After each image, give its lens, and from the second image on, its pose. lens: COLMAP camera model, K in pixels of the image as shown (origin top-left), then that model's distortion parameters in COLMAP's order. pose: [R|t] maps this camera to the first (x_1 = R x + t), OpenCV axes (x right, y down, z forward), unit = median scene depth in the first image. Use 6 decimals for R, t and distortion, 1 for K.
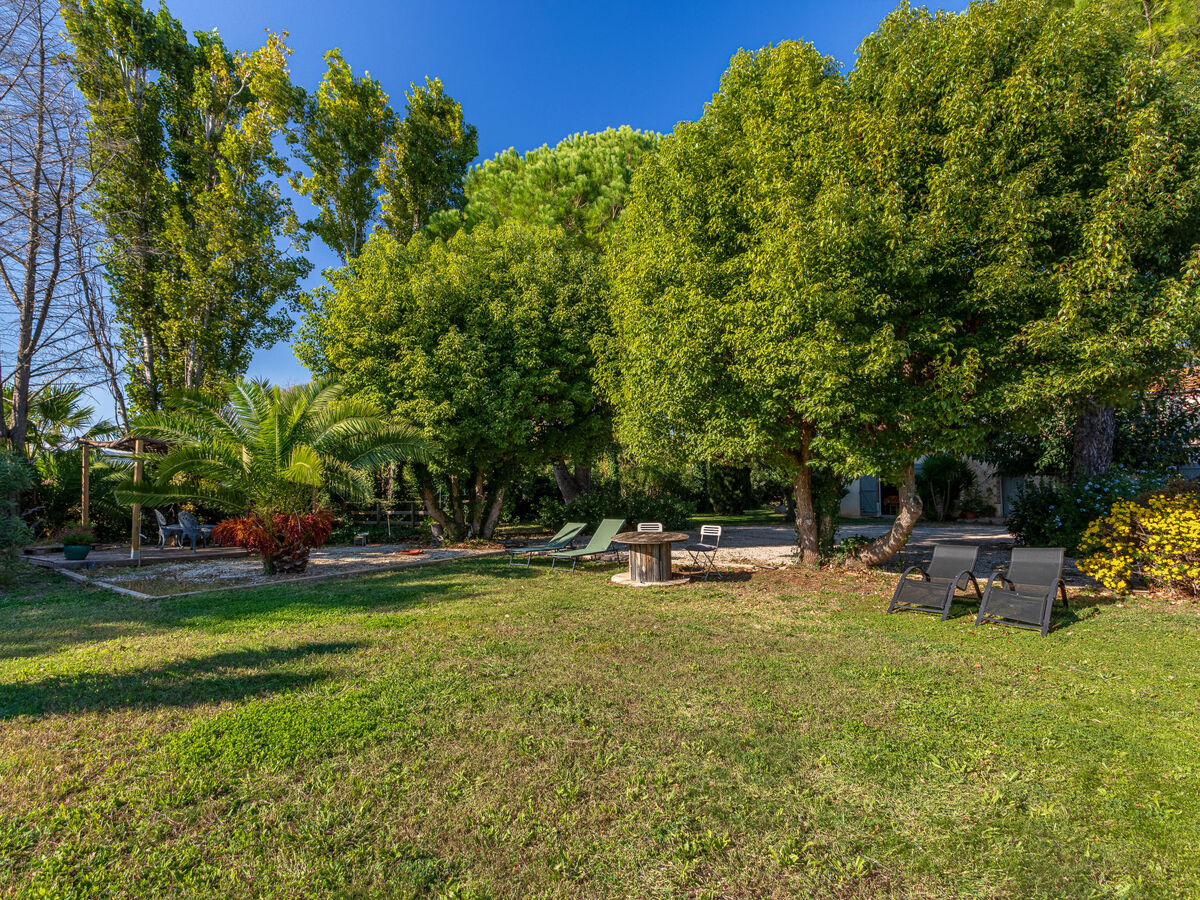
lens RADIAL K [[627.5, 0, 598.8], [0, 627.5, 456.7], [0, 0, 1]] dist [0.000246, -0.000441]
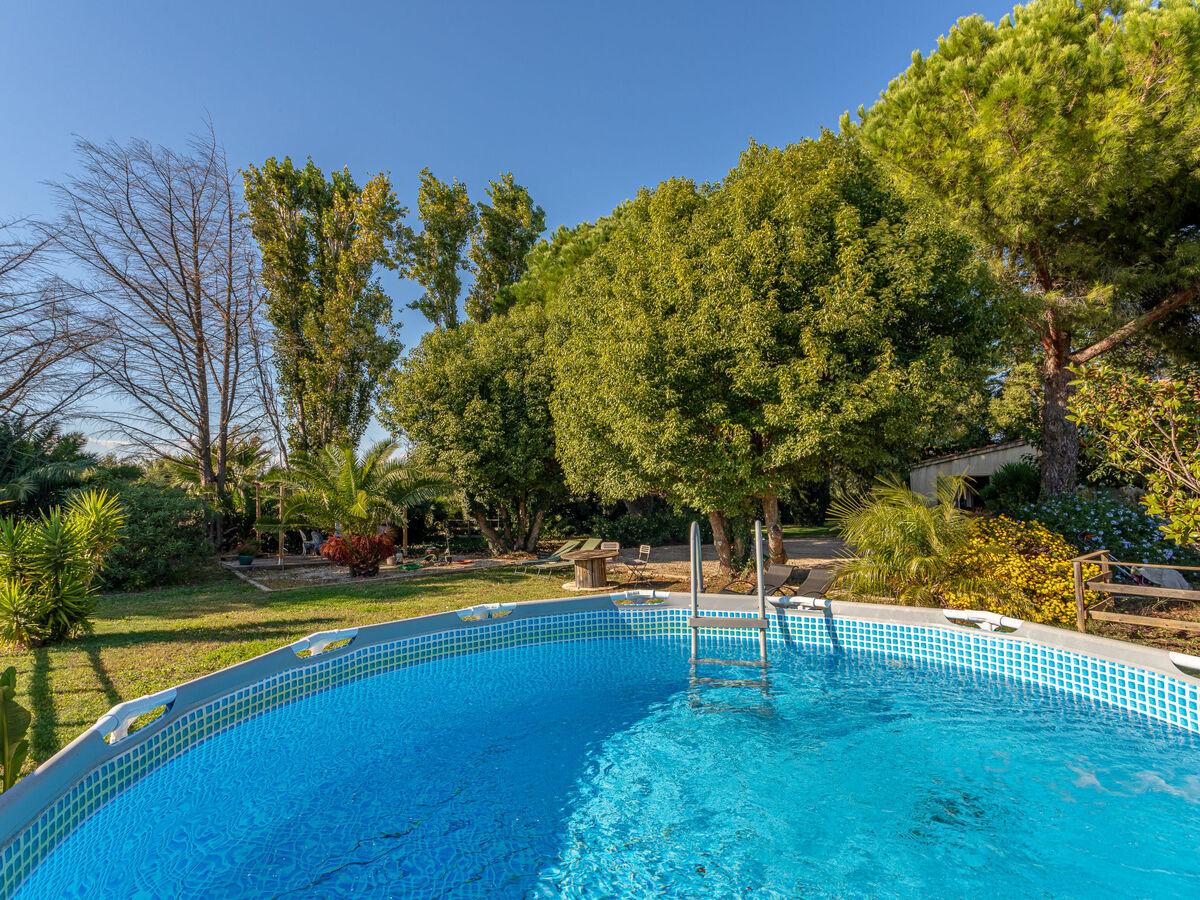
lens RADIAL K [[627.5, 0, 598.8], [0, 627.5, 456.7], [0, 0, 1]] dist [0.000246, -0.000441]
pose [[0.966785, -0.030085, -0.253814, 0.355152], [0.027430, 0.999526, -0.013995, -0.048362], [0.254115, 0.006568, 0.967152, -0.231263]]
